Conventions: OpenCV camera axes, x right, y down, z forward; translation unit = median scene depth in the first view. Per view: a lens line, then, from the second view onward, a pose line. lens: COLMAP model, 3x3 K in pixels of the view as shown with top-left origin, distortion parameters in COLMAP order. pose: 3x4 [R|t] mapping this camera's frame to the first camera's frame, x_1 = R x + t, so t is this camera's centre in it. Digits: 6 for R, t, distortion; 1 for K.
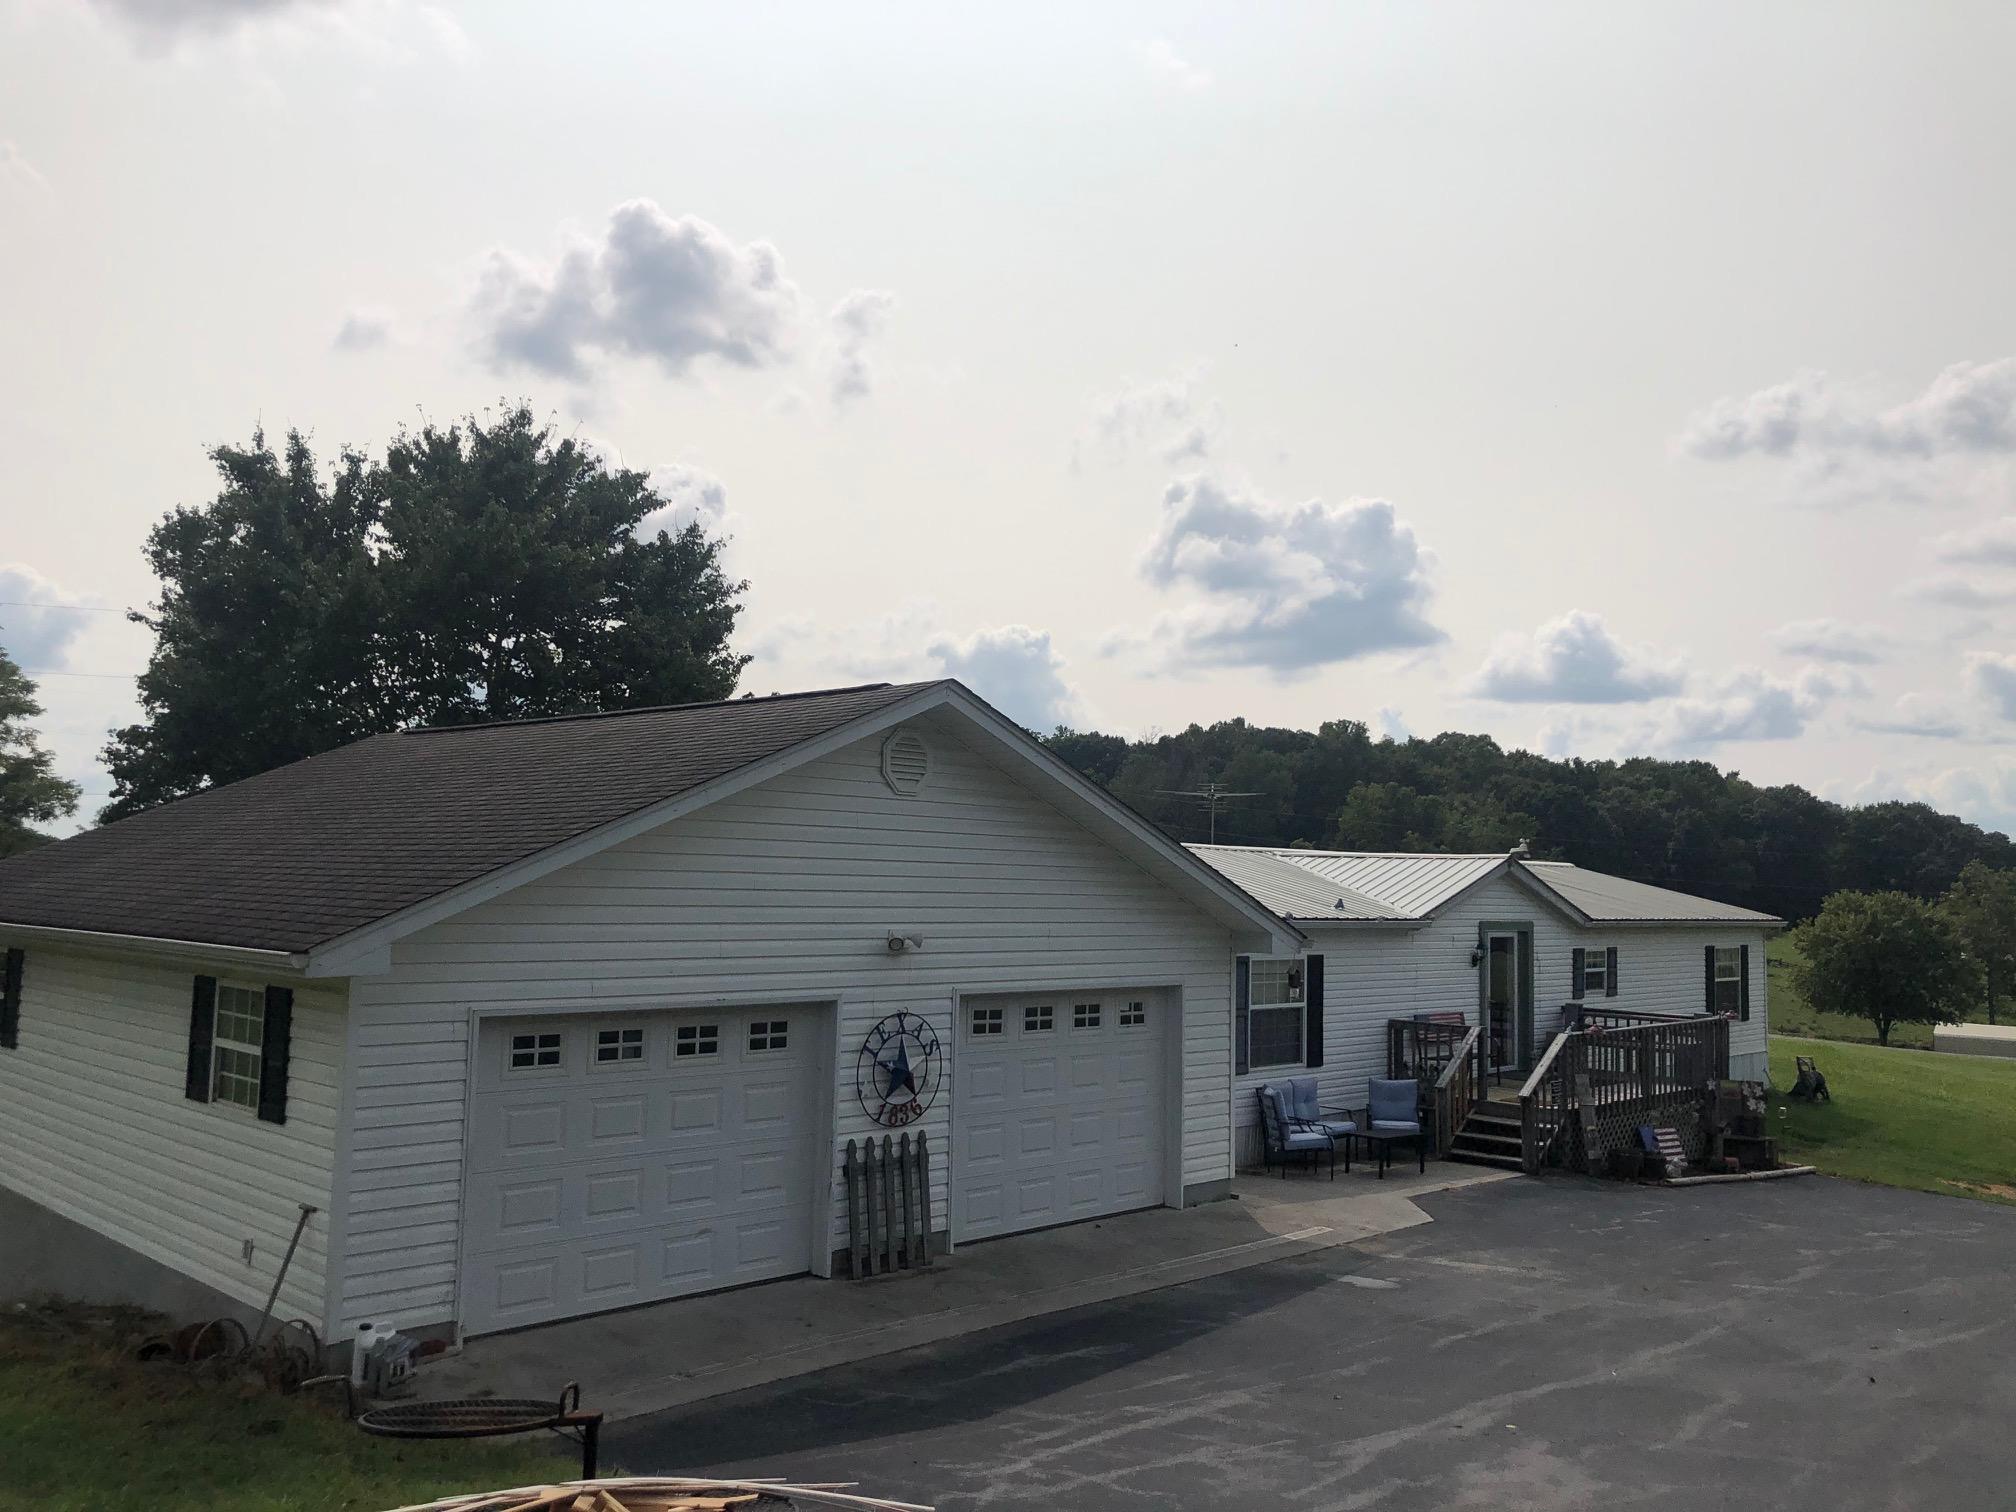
lens RADIAL K [[1663.9, 0, 1007.3], [0, 1663.9, 723.2], [0, 0, 1]] dist [0.030153, -0.052306]
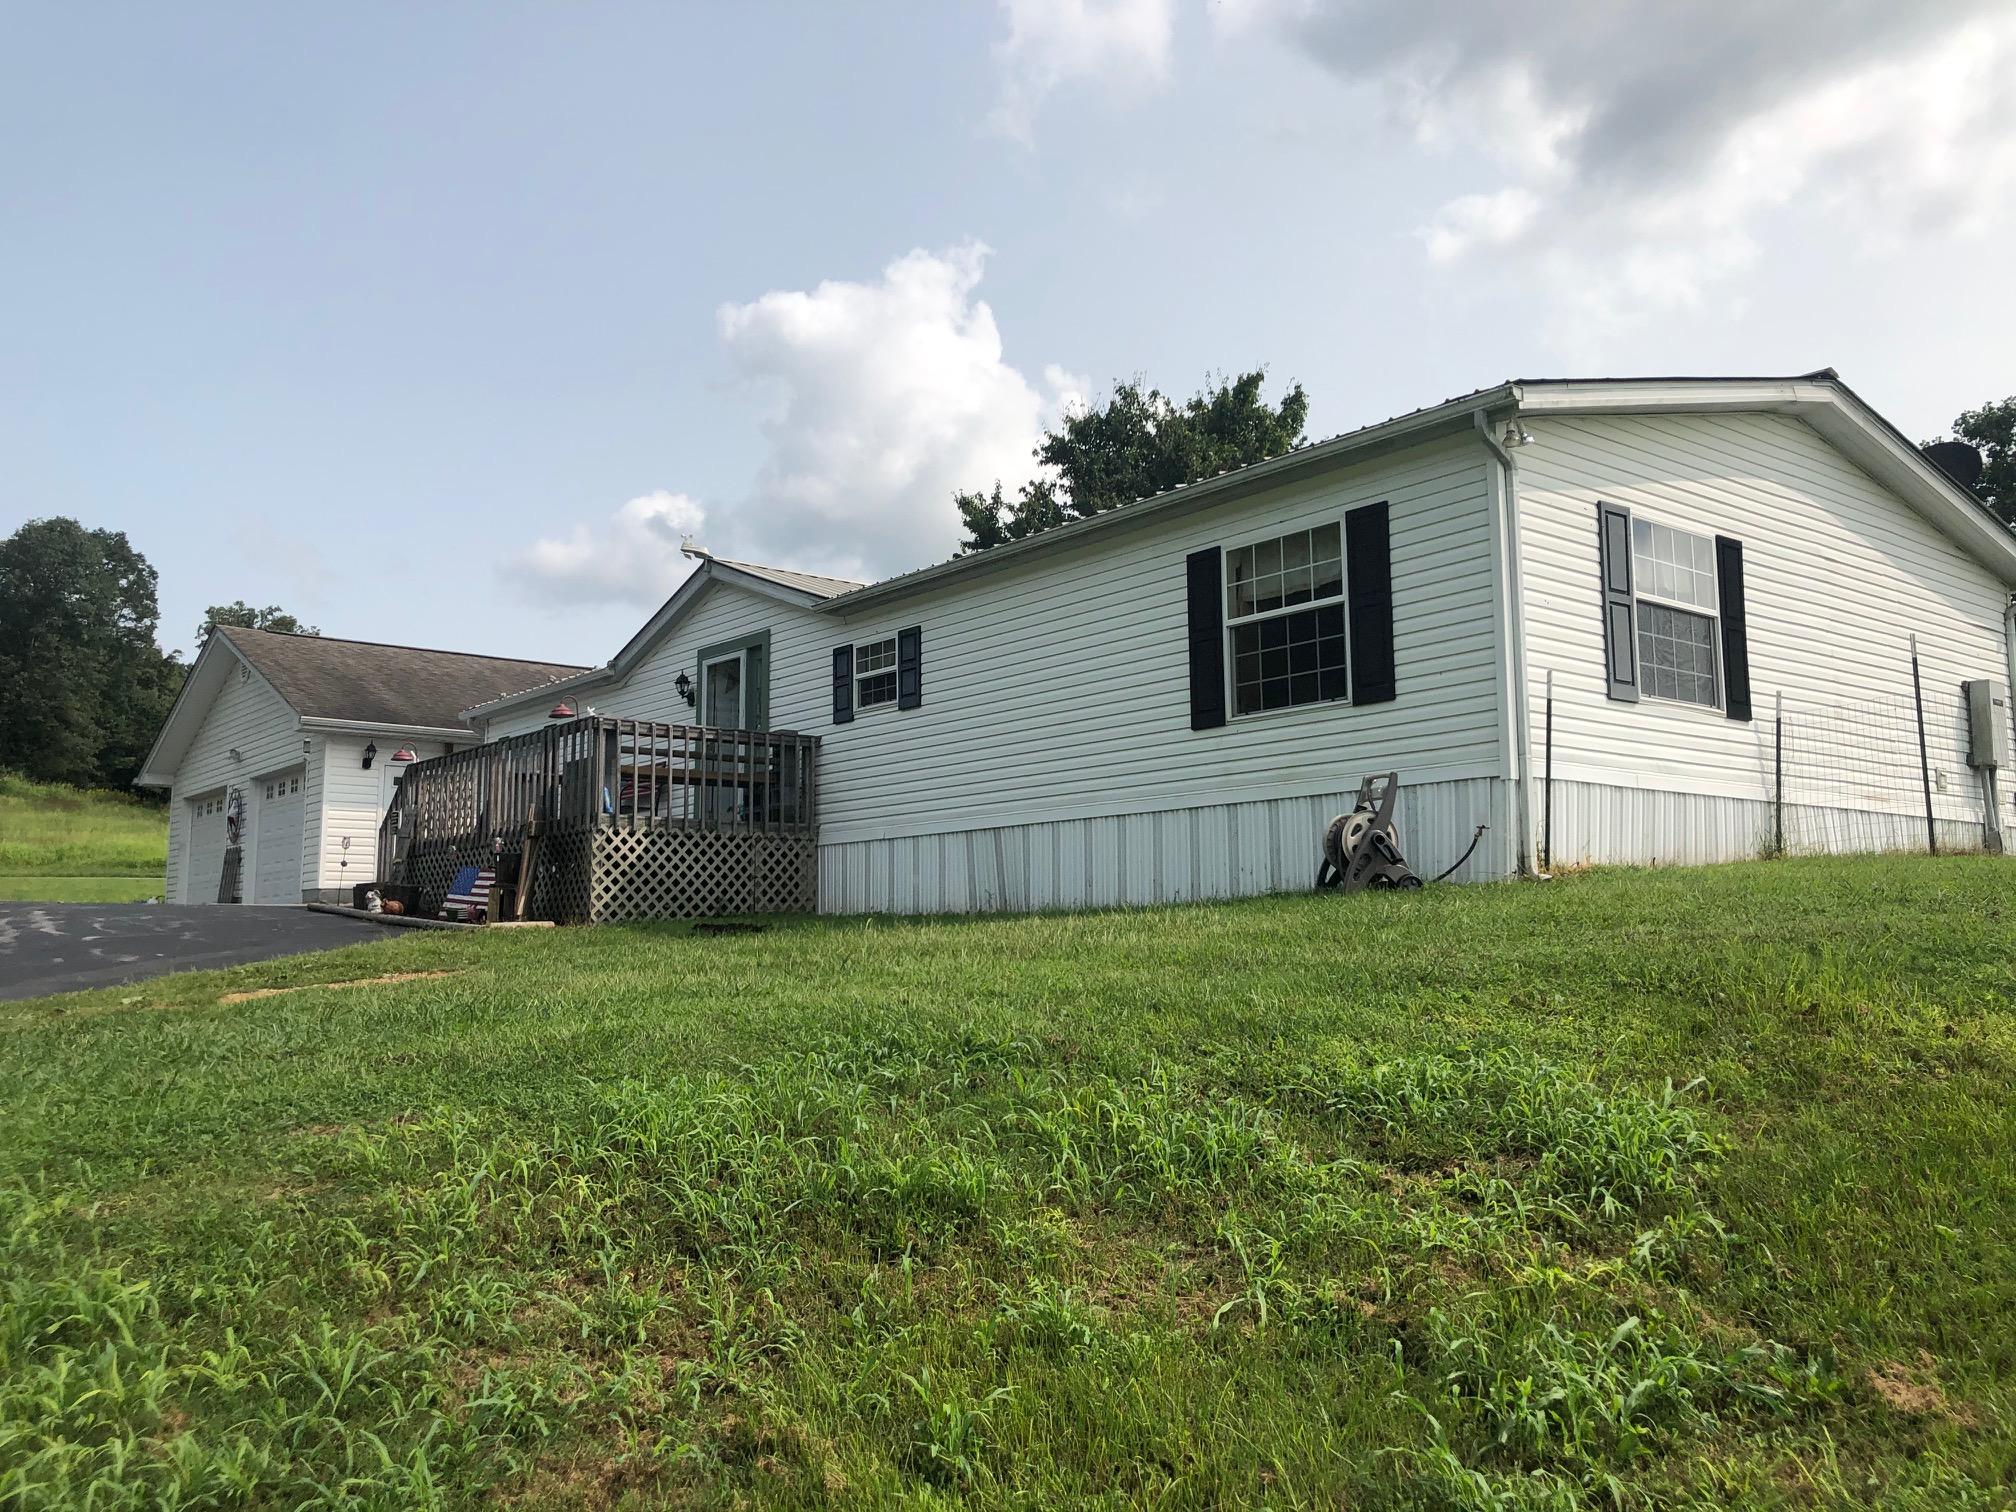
lens RADIAL K [[1663.9, 0, 1013.0], [0, 1663.9, 753.4], [0, 0, 1]] dist [0.030153, -0.052306]
pose [[-0.107929, -0.127607, -0.985935, 1.545357], [0.109766, 0.984135, -0.139390, 0.435751], [0.988080, -0.123267, -0.092209, 1.783143]]
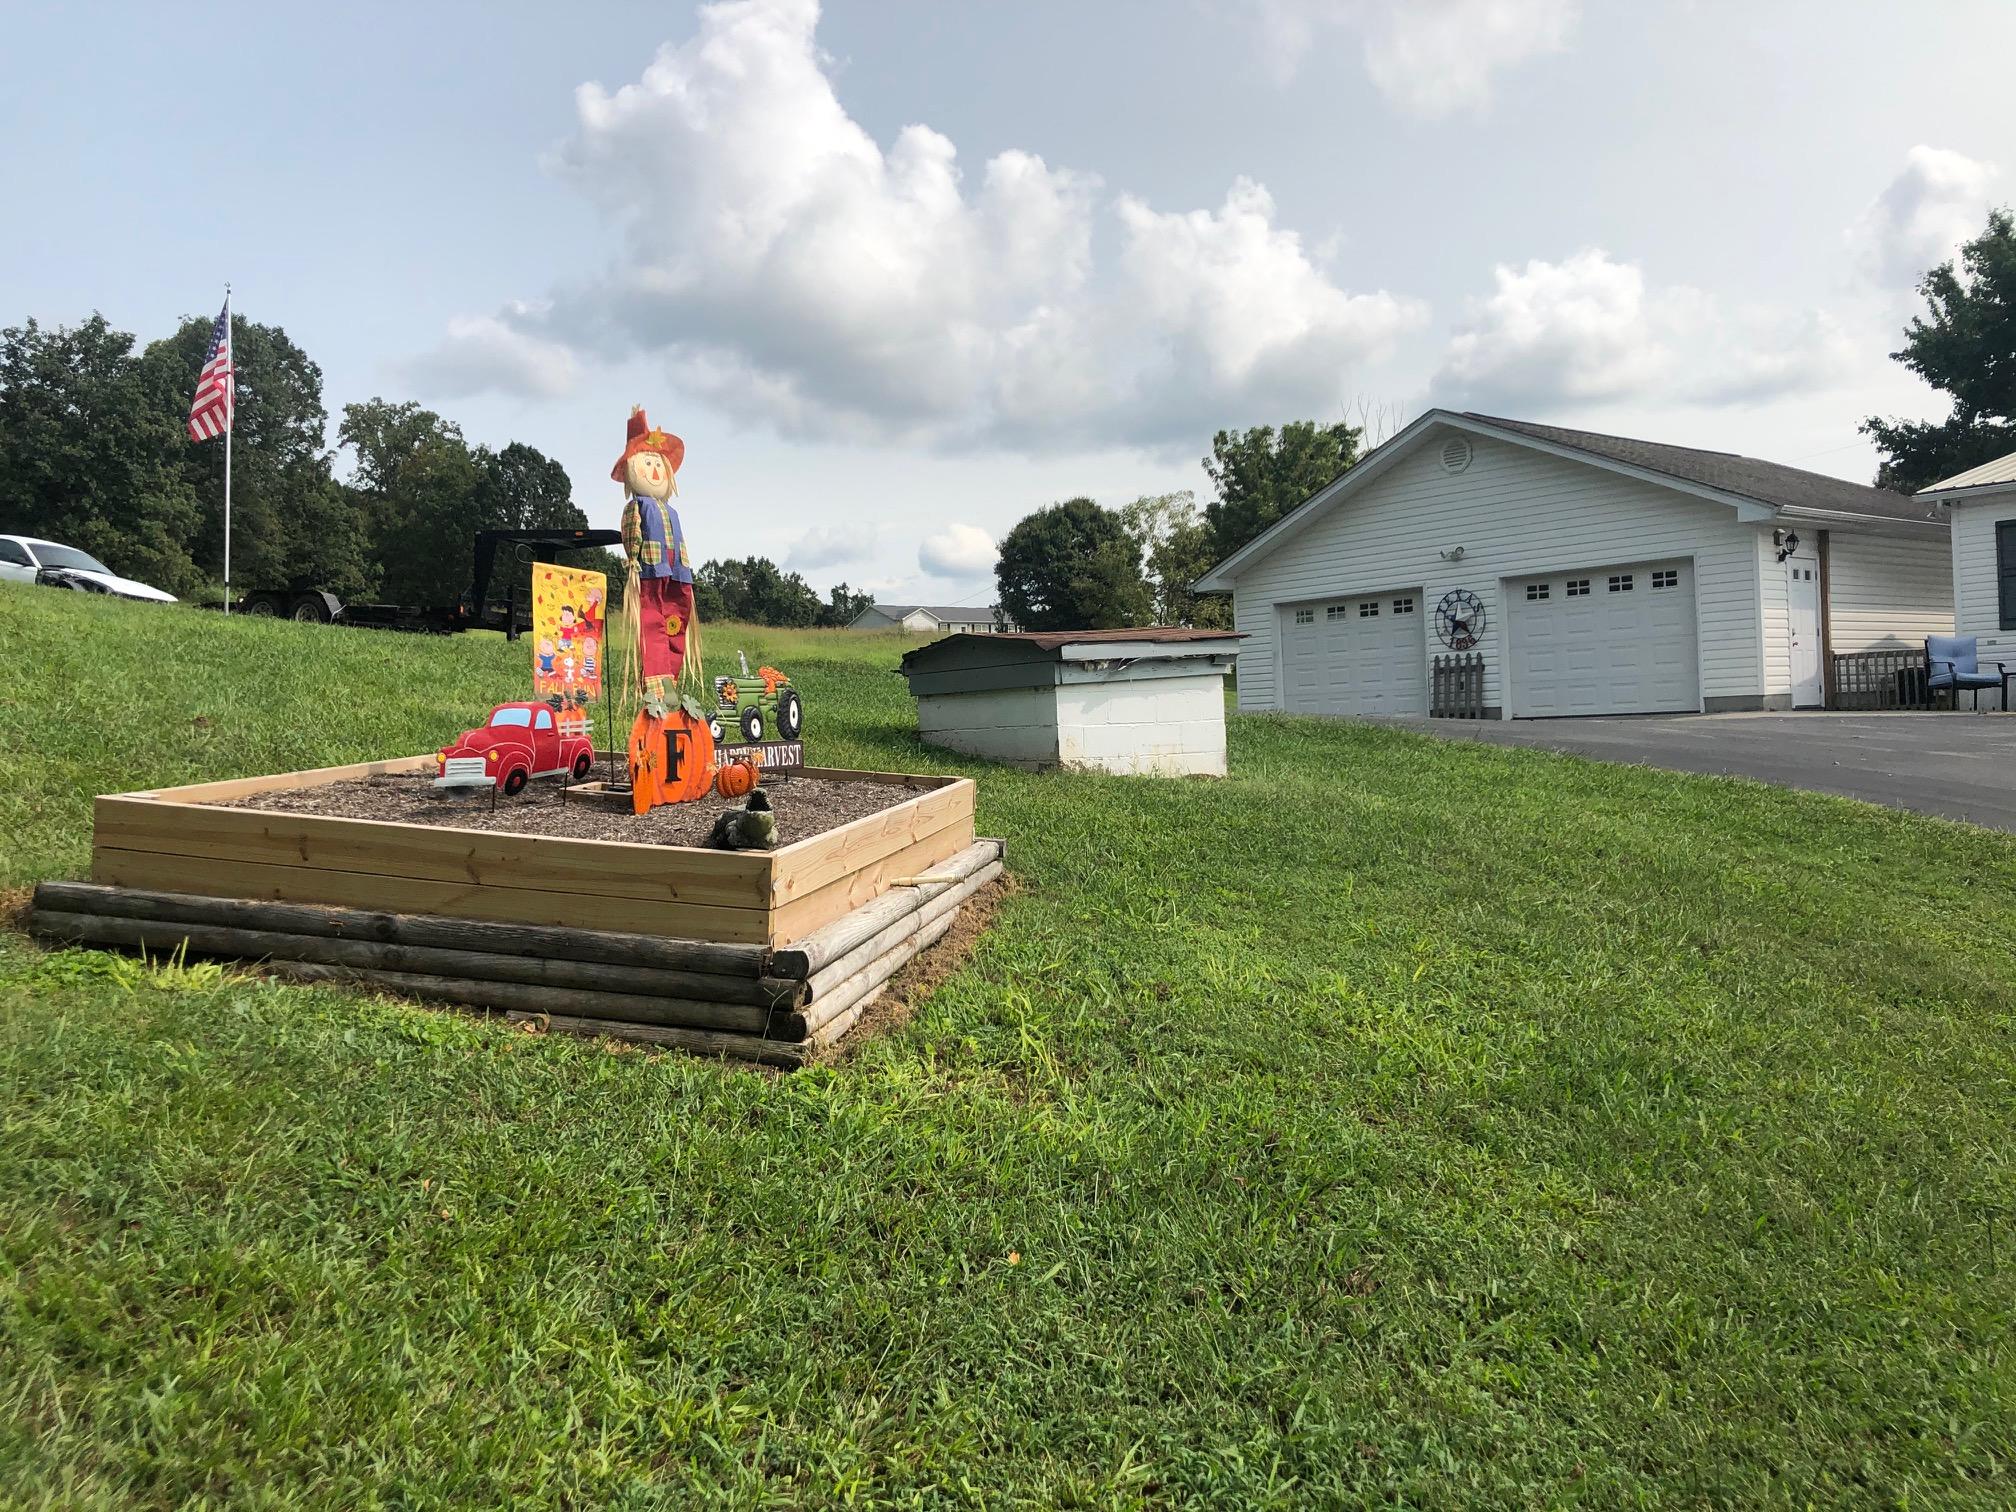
lens RADIAL K [[1663.9, 0, 1000.5], [0, 1663.9, 756.2], [0, 0, 1]] dist [0.030153, -0.052306]
pose [[-0.094537, 0.011150, -0.995459, 1.540186], [0.148633, 0.988888, -0.003039, 0.240093], [0.984363, -0.148245, -0.095144, 0.540178]]
